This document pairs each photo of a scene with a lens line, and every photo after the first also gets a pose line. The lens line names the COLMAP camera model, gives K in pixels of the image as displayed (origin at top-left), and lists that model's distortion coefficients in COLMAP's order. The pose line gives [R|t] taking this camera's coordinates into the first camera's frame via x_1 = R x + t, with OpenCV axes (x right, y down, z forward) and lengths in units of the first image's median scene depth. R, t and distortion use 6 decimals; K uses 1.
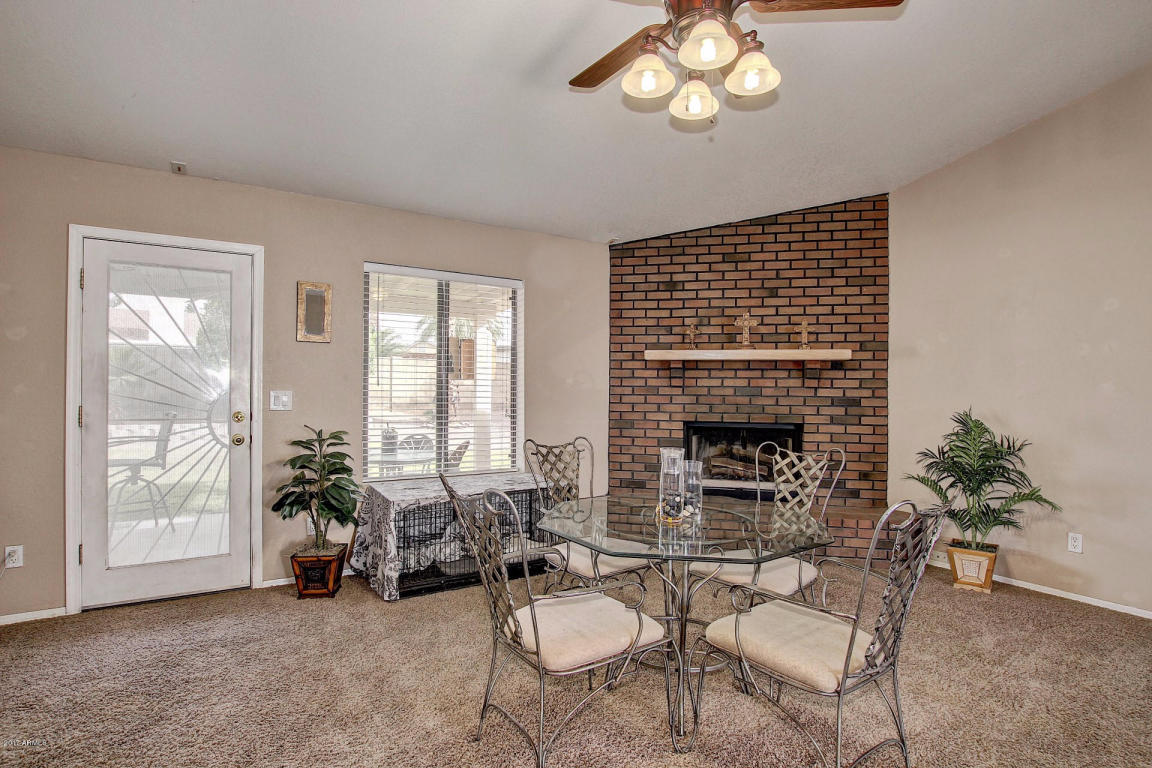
lens RADIAL K [[579.5, 0, 582.6], [0, 579.5, 383.9], [0, 0, 1]] dist [-0.026202, 0.000519]
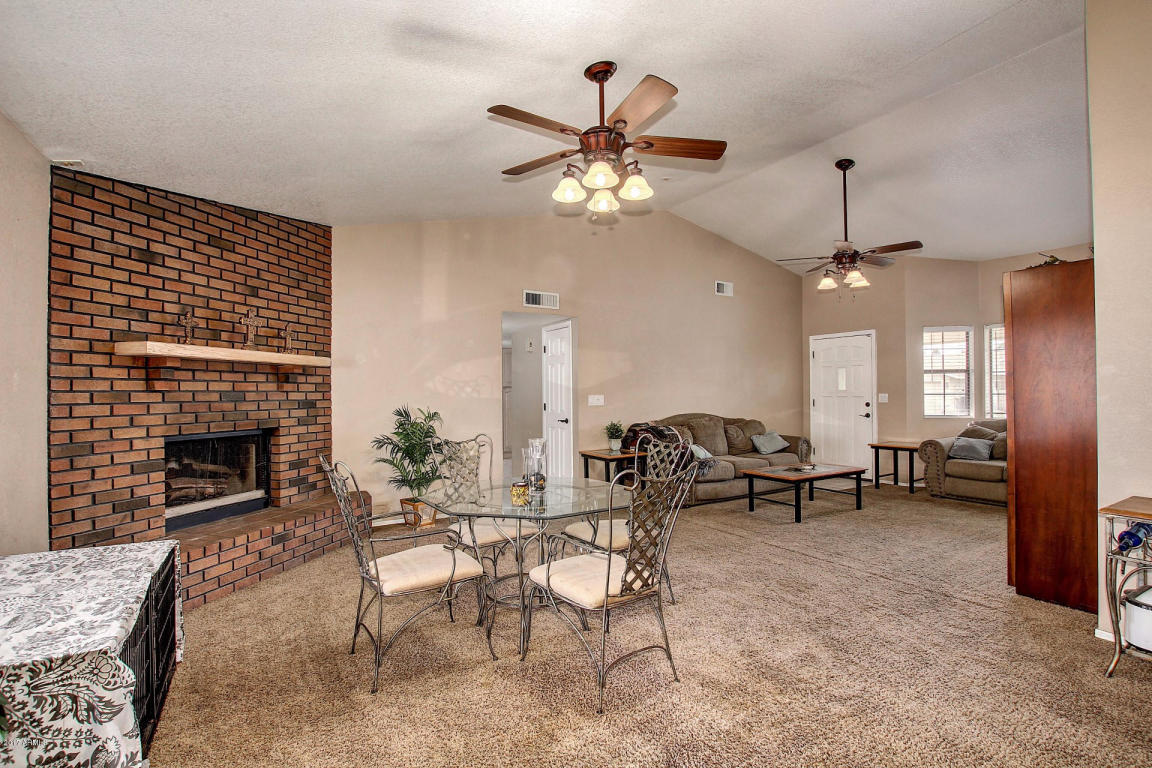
lens RADIAL K [[538.0, 0, 580.9], [0, 538.0, 387.2], [0, 0, 1]] dist [-0.033433, 0.004505]
pose [[0.022614, 0.001436, 0.999743, -0.530618], [-0.000109, 0.999999, -0.001434, 0.000044], [-0.999744, -0.000076, 0.022614, 0.442906]]
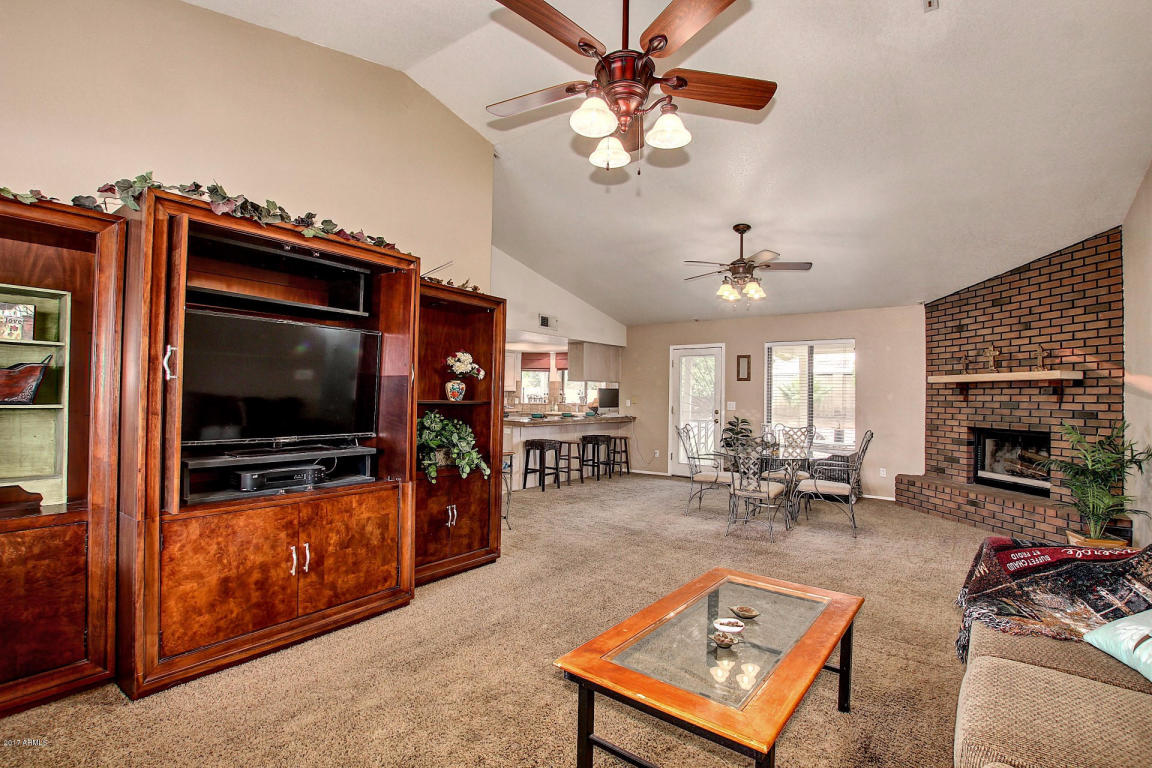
lens RADIAL K [[538.0, 0, 571.0], [0, 538.0, 387.3], [0, 0, 1]] dist [-0.033433, 0.004505]
pose [[0.341768, -0.021075, -0.939548, 1.055381], [-0.007284, 0.999659, -0.025072, 0.009836], [0.939756, 0.015413, 0.341498, -0.310545]]
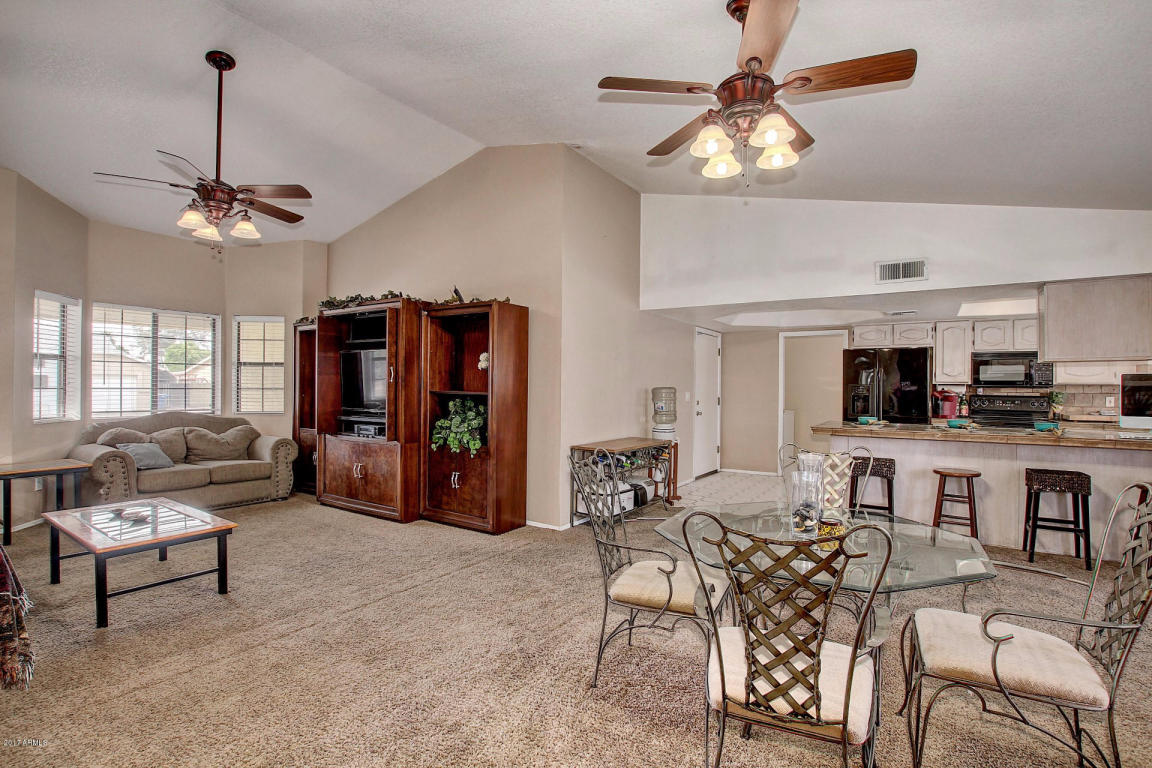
lens RADIAL K [[538.0, 0, 583.6], [0, 538.0, 386.2], [0, 0, 1]] dist [-0.033433, 0.004505]
pose [[-0.908542, -0.018733, -0.417372, 0.453603], [-0.015331, 0.999816, -0.011501, 0.008412], [0.417511, -0.004051, -0.908663, 0.850471]]
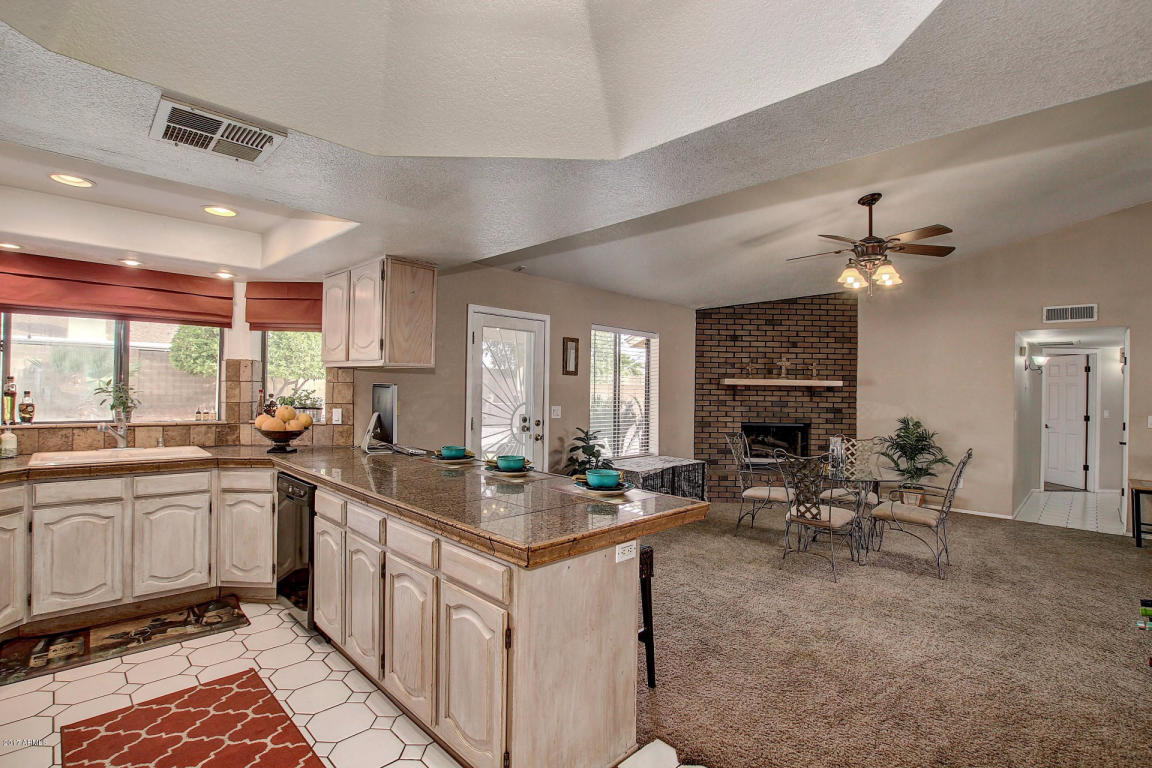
lens RADIAL K [[538.0, 0, 583.2], [0, 538.0, 386.1], [0, 0, 1]] dist [-0.033433, 0.004505]
pose [[0.972446, 0.008452, 0.232974, -0.620847], [-0.009334, 0.999953, 0.002683, -0.037426], [-0.232940, -0.004784, 0.972479, -0.359407]]
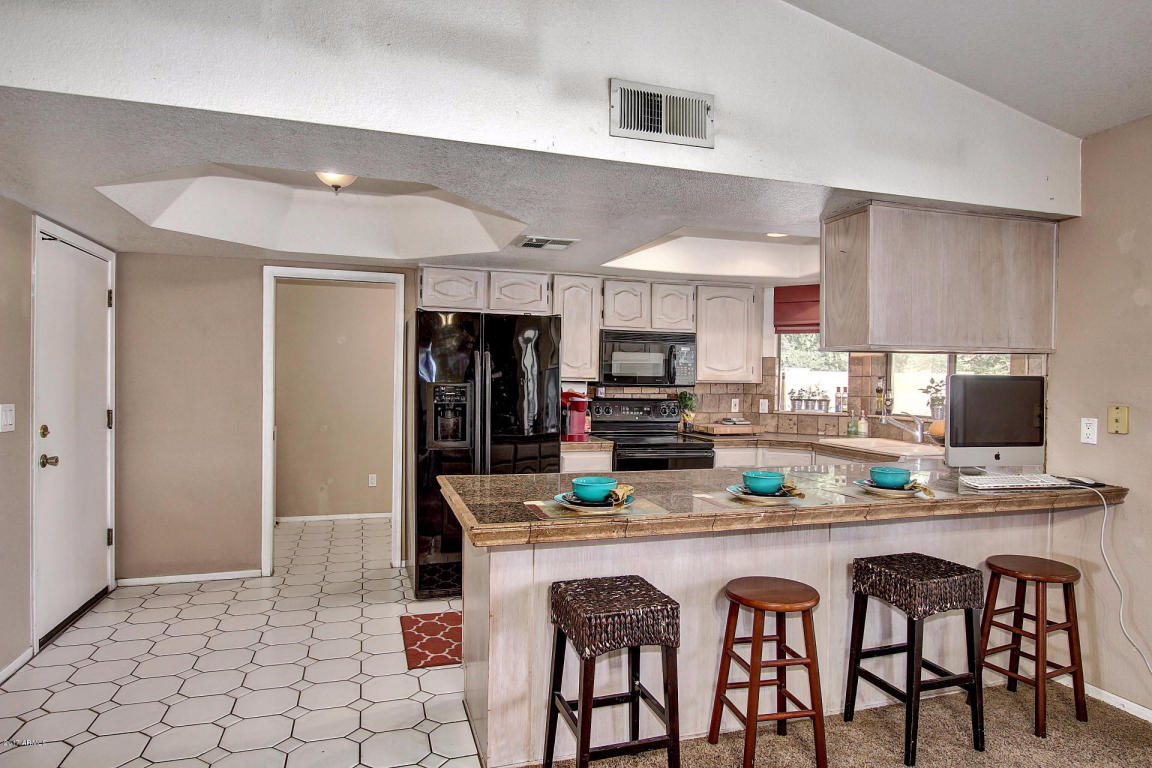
lens RADIAL K [[661.8, 0, 573.4], [0, 661.8, 387.3], [0, 0, 1]] dist [-0.015000, 0.000249]
pose [[-0.257573, 0.000420, -0.966259, -0.003778], [-0.011093, 0.999933, 0.003391, -0.021927], [0.966195, 0.011592, -0.257551, 0.250063]]
